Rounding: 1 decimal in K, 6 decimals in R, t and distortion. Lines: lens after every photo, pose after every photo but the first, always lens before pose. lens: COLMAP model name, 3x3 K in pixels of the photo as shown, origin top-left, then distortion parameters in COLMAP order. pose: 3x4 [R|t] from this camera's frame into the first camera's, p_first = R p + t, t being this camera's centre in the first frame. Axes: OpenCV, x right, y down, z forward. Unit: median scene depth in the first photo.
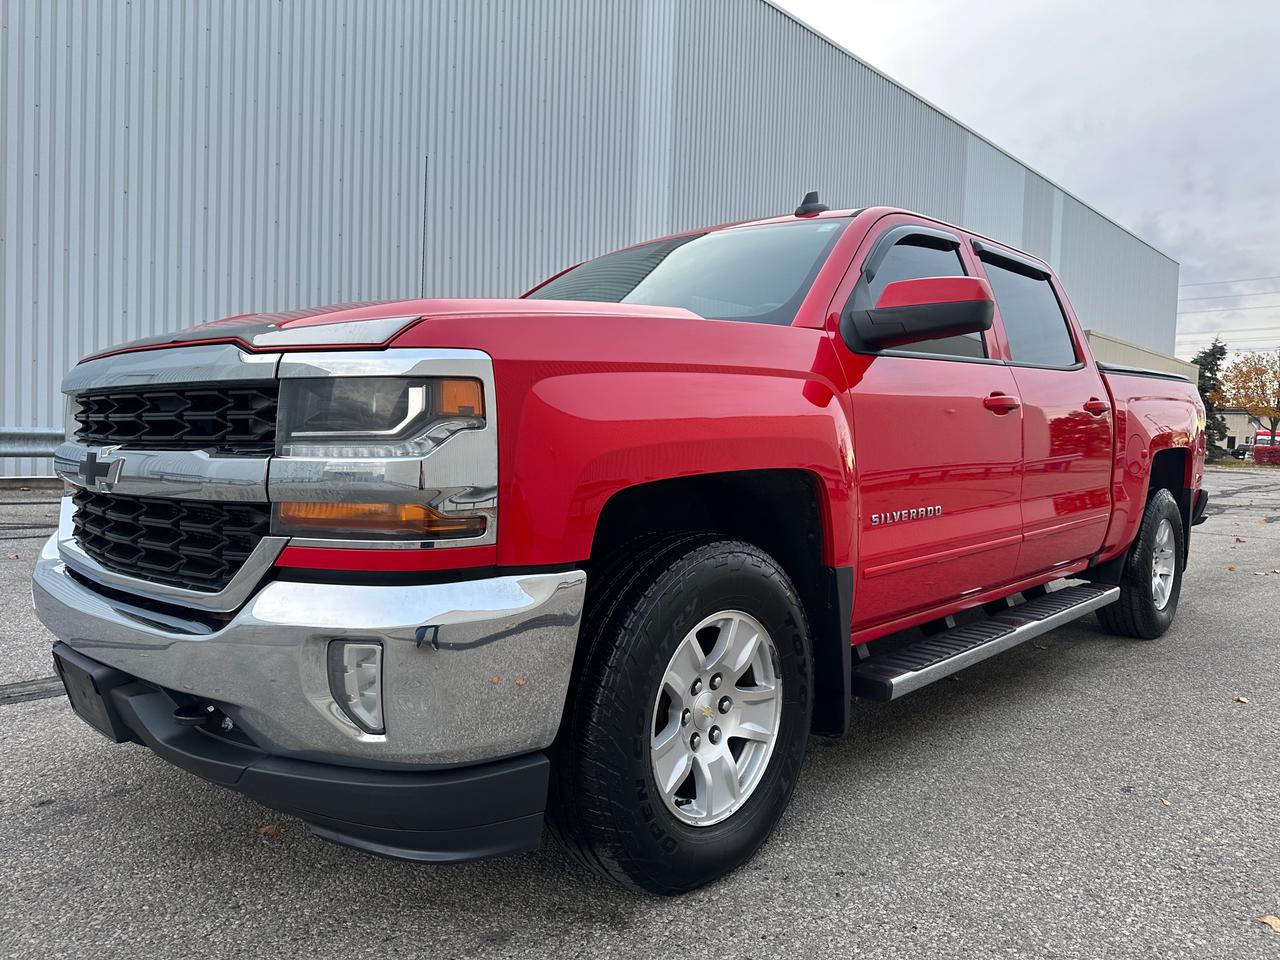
lens RADIAL K [[922.6, 0, 641.2], [0, 922.6, 469.0], [0, 0, 1]] dist [0.031749, -0.036564]
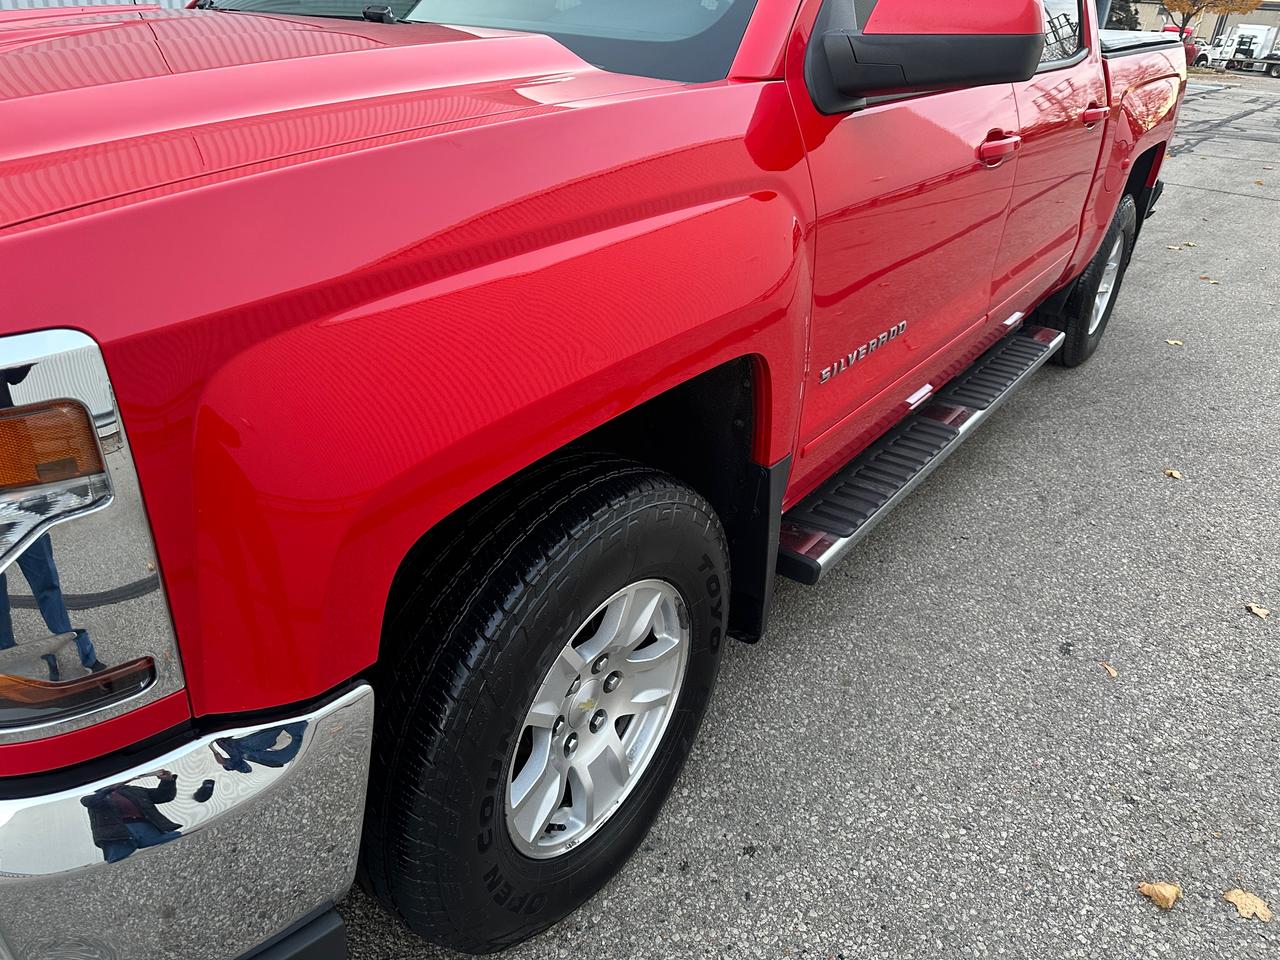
lens RADIAL K [[909.7, 0, 643.2], [0, 909.7, 474.1], [0, 0, 1]] dist [0.033645, -0.040066]
pose [[0.991995, -0.029216, 0.122848, 0.031925], [-0.026388, 0.903421, 0.427942, -0.201948], [-0.123486, -0.427758, 0.895419, 0.427509]]
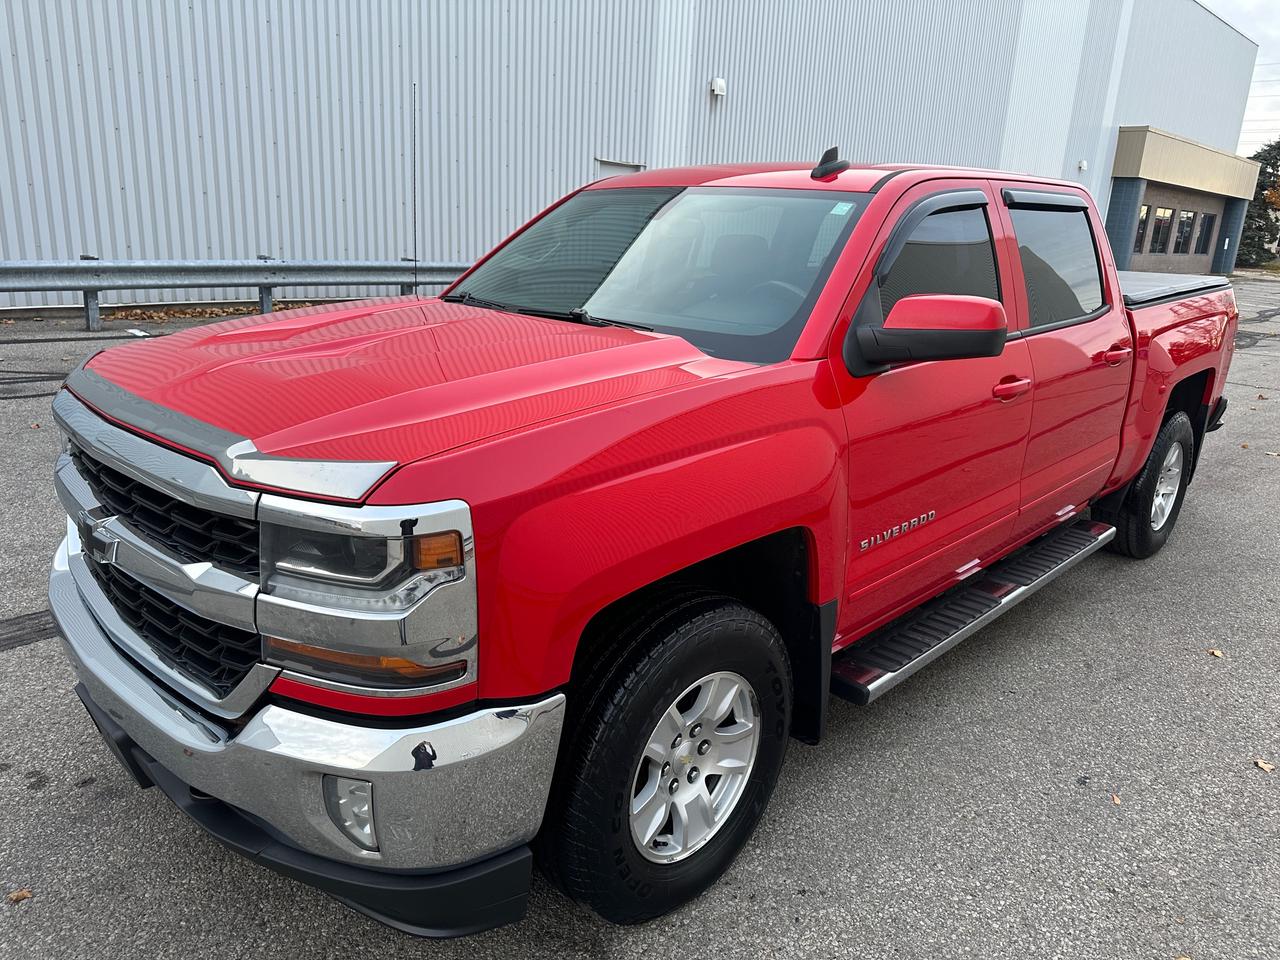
lens RADIAL K [[922.6, 0, 641.2], [0, 922.6, 469.0], [0, 0, 1]] dist [0.031749, -0.036564]
pose [[0.999535, 0.022818, -0.020213, 0.032816], [-0.017311, 0.970684, 0.239734, -0.312698], [0.025091, -0.239272, 0.970628, 0.039821]]
